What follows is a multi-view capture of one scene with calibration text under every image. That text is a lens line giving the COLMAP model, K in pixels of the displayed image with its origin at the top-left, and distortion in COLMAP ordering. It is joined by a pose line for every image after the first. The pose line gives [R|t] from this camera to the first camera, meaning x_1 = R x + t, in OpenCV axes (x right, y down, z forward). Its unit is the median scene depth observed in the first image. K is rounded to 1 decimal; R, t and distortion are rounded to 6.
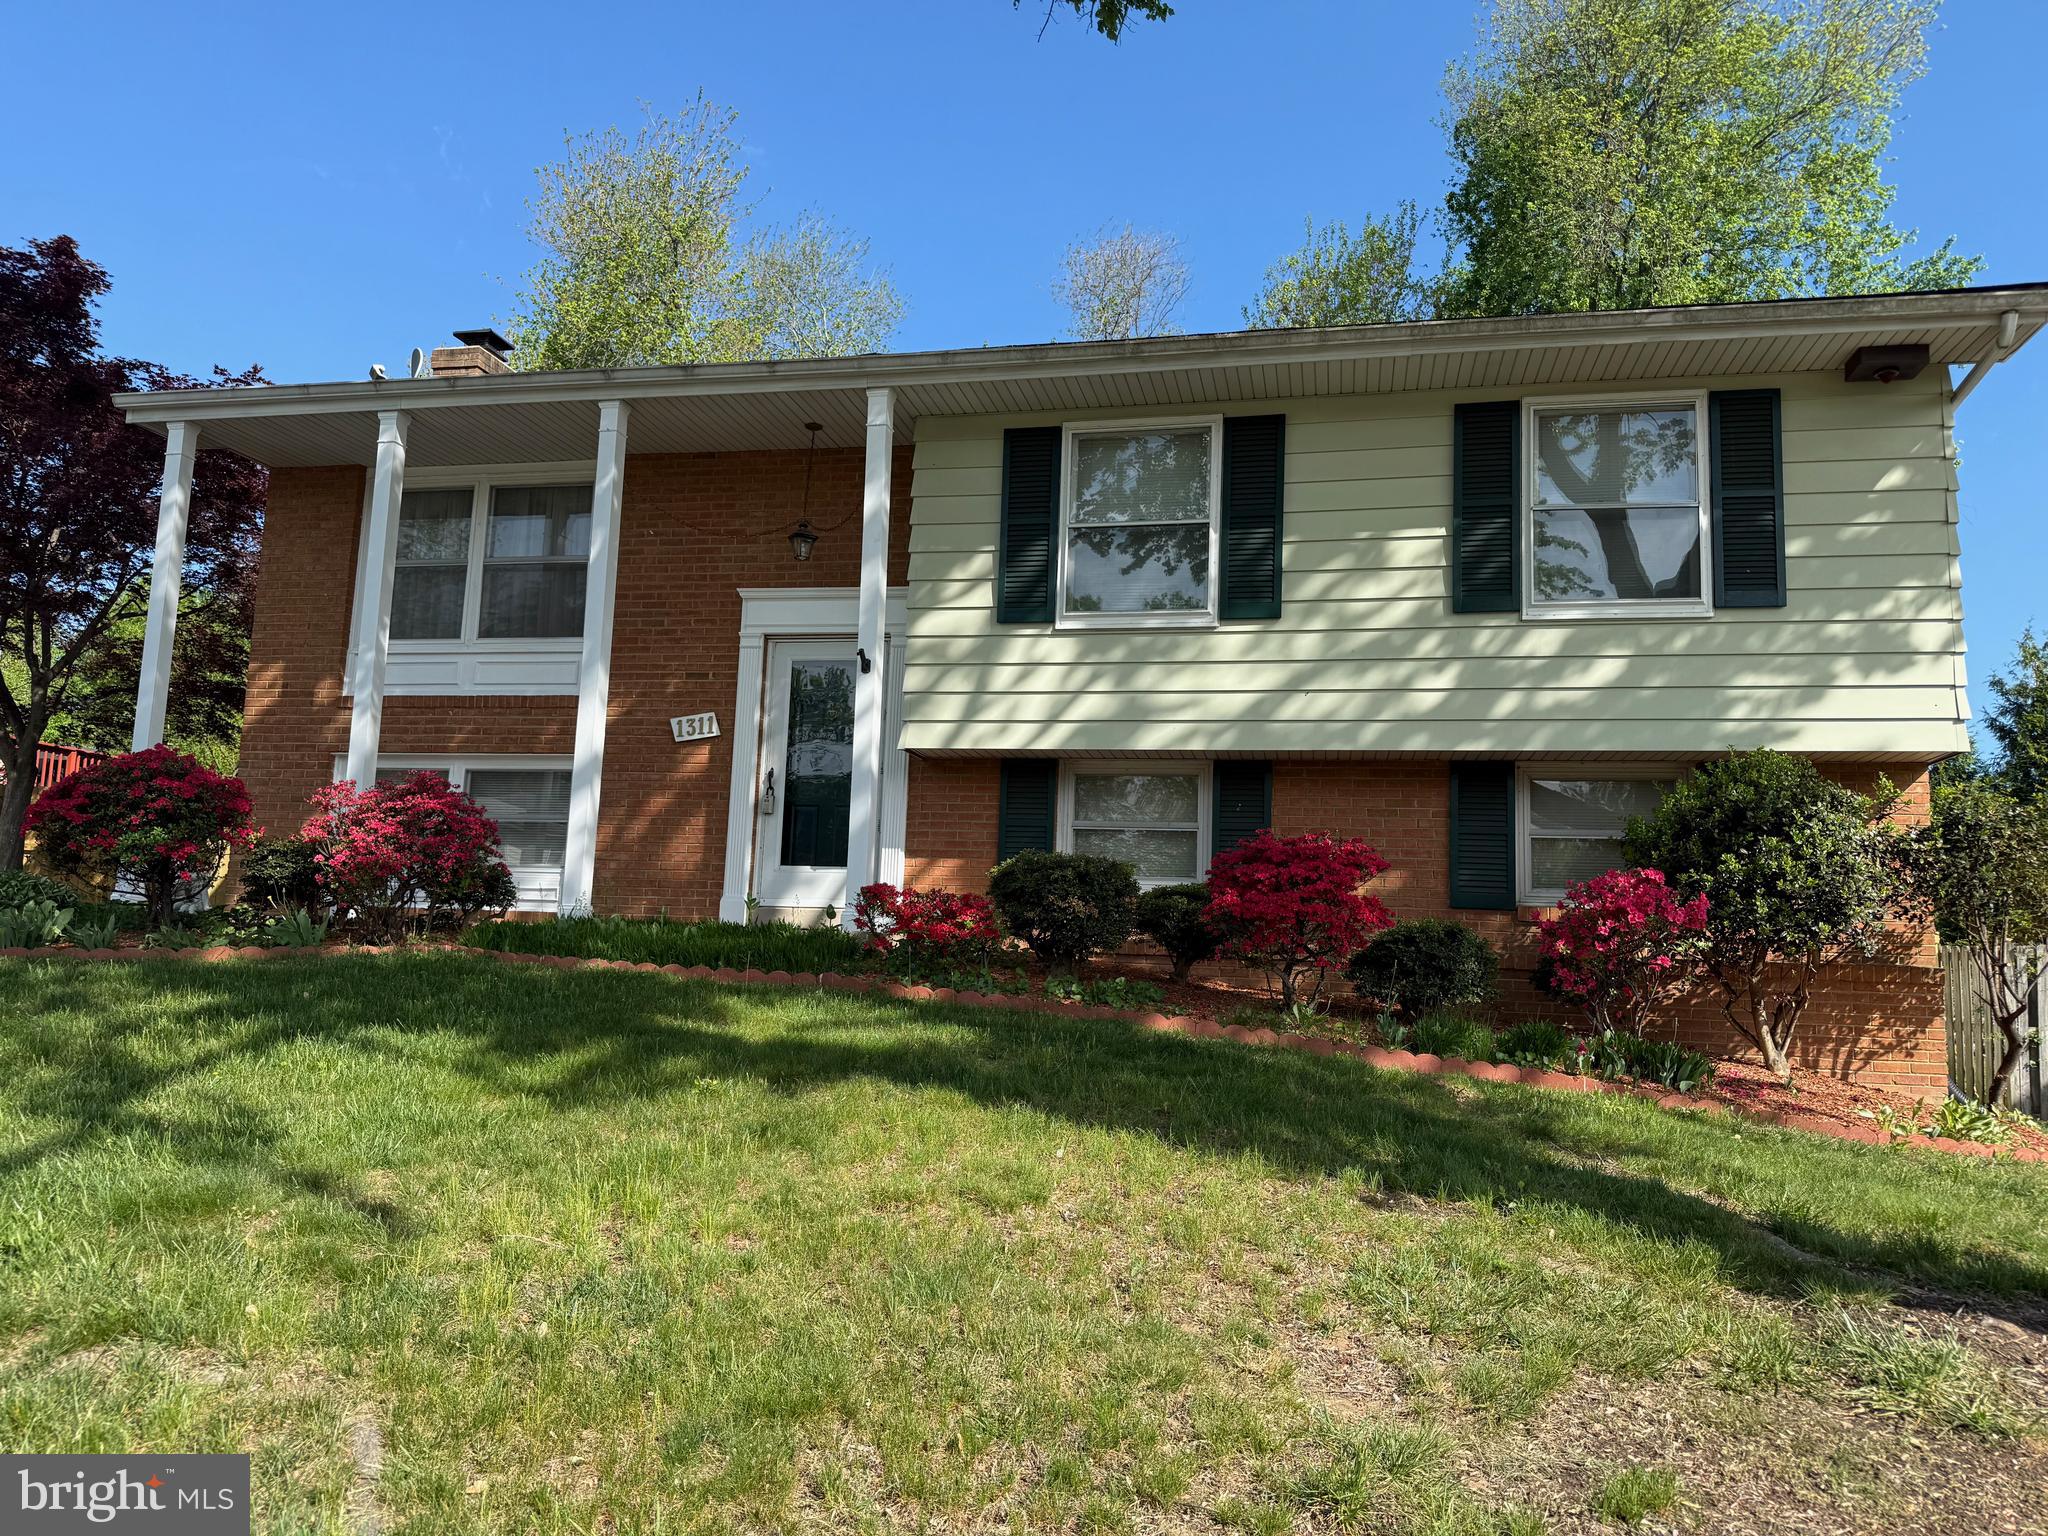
lens RADIAL K [[1427.3, 0, 1025.6], [0, 1427.3, 762.2], [0, 0, 1]] dist [0.071342, 0.000159]
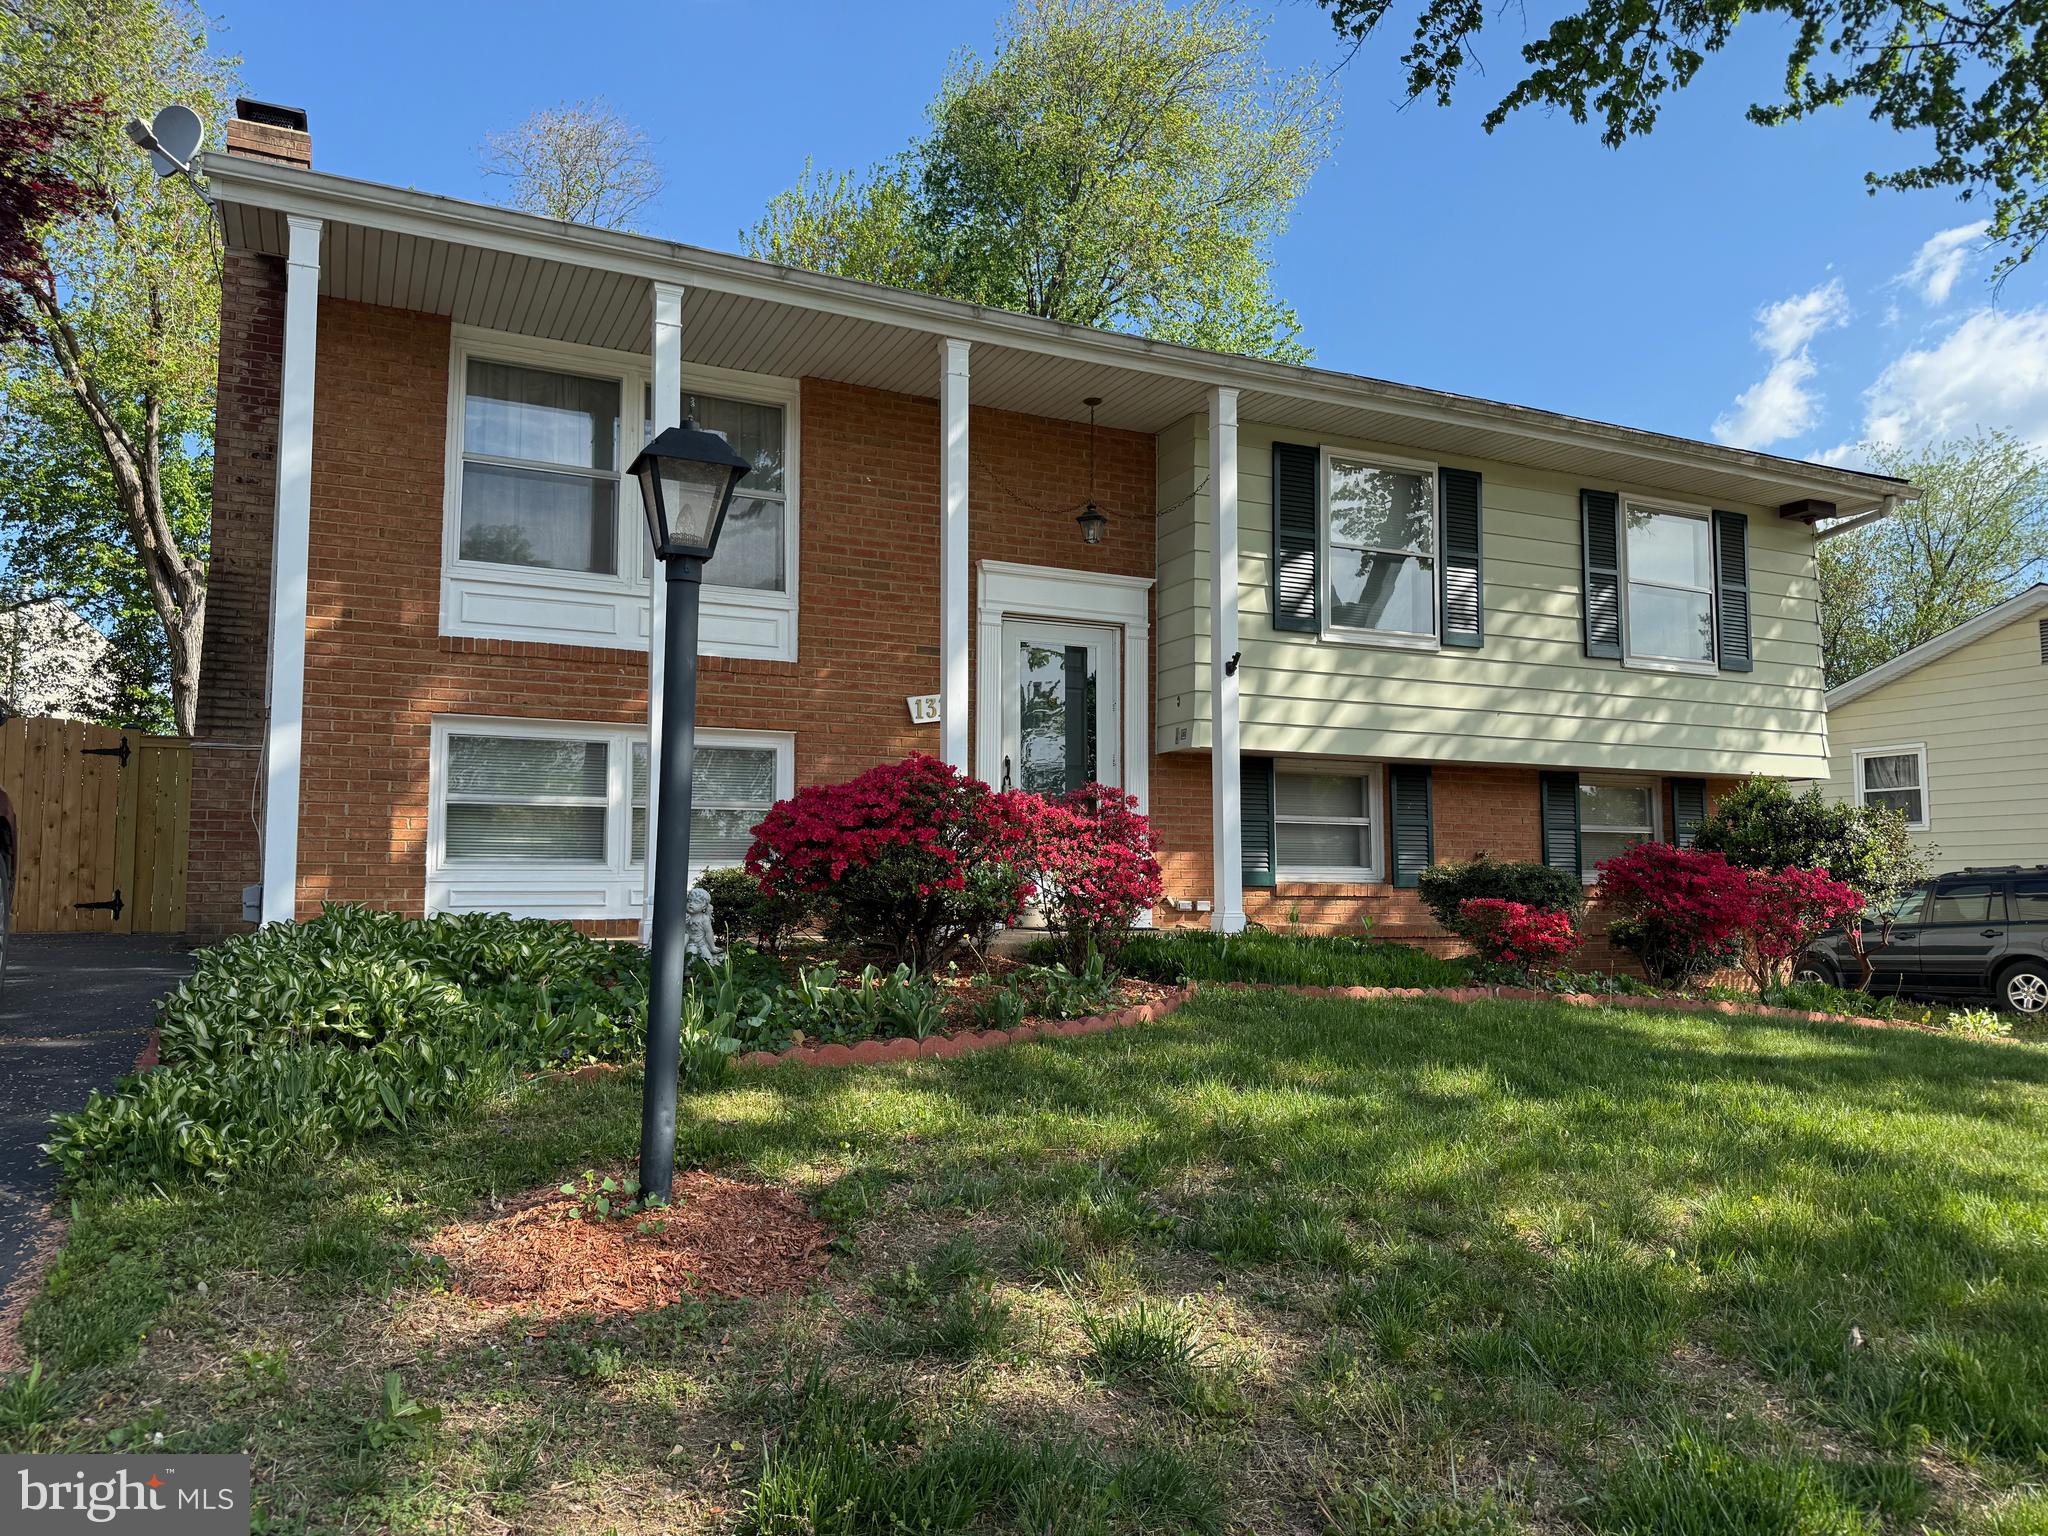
lens RADIAL K [[1444.0, 0, 1027.8], [0, 1444.0, 776.1], [0, 0, 1]] dist [0.043346, -0.042253]
pose [[0.796828, 0.016735, 0.603975, -0.811201], [-0.053614, 0.997632, 0.043091, -0.026804], [-0.601823, -0.066718, 0.795837, 0.264256]]
